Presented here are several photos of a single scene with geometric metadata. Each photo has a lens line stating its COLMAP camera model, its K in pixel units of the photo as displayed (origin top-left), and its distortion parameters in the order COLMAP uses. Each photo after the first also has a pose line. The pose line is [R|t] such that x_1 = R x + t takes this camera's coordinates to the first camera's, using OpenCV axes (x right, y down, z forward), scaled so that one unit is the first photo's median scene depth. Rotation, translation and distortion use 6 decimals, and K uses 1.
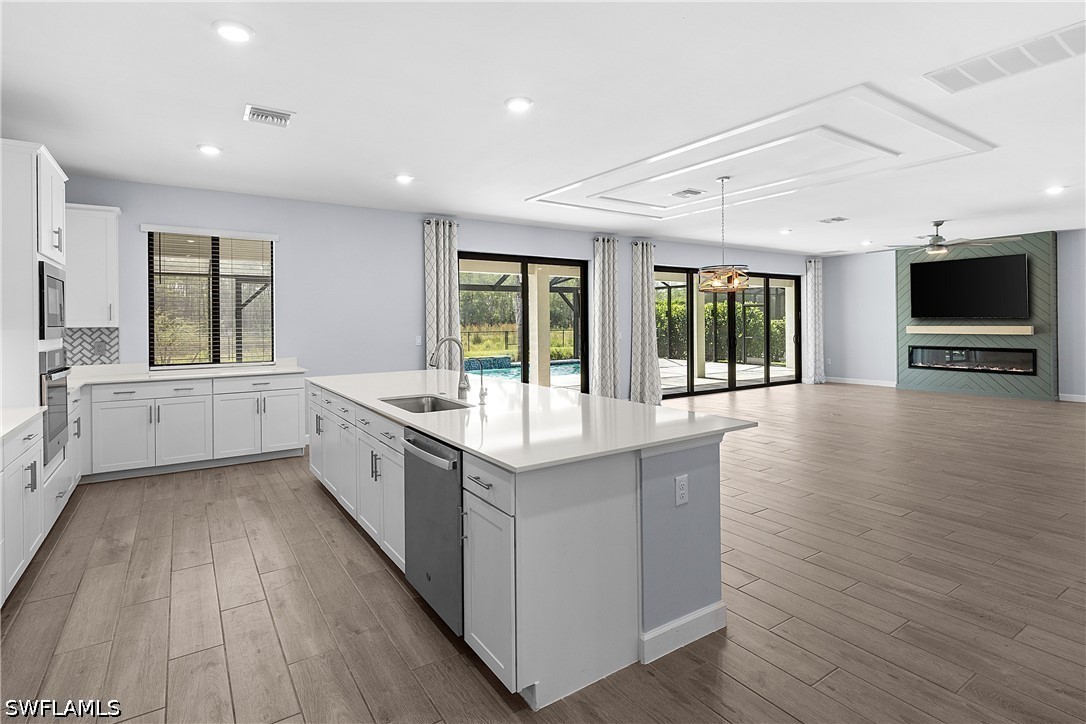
lens RADIAL K [[497.9, 0, 509.4], [0, 497.9, 326.1], [0, 0, 1]] dist [-0.016181, 0.001426]
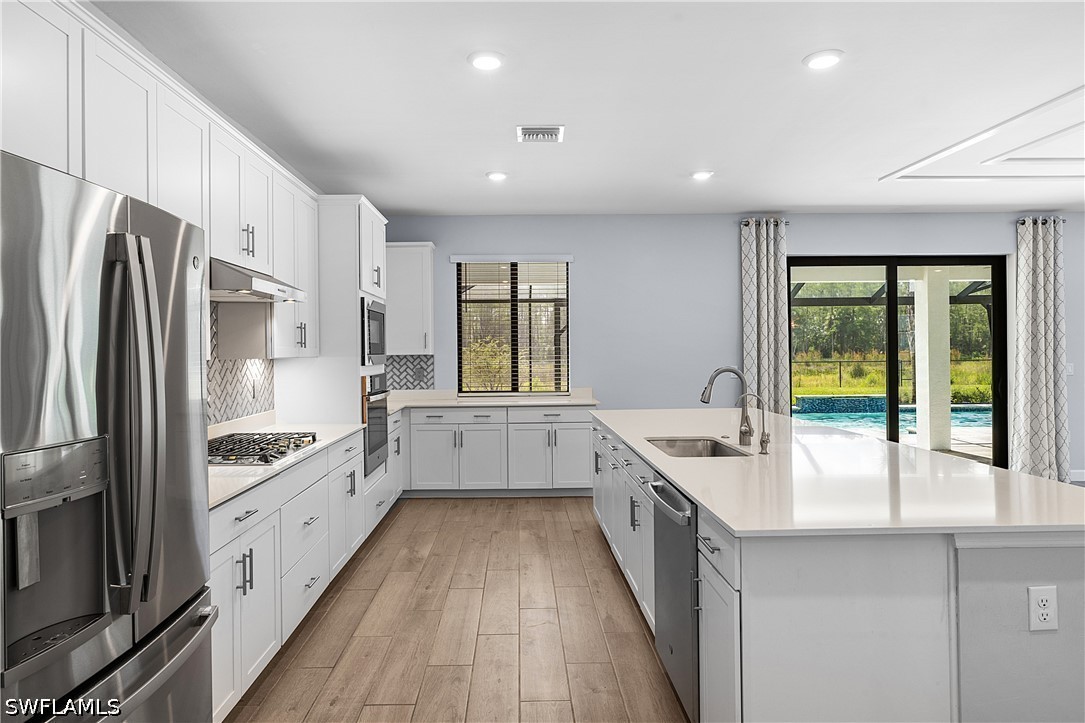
lens RADIAL K [[612.9, 0, 551.5], [0, 612.9, 355.8], [0, 0, 1]] dist [-0.024991, 0.002959]
pose [[0.859750, 0.002717, -0.510708, 0.101321], [-0.000793, 0.999992, 0.003985, -0.000828], [0.510715, -0.003021, 0.859745, -0.001198]]
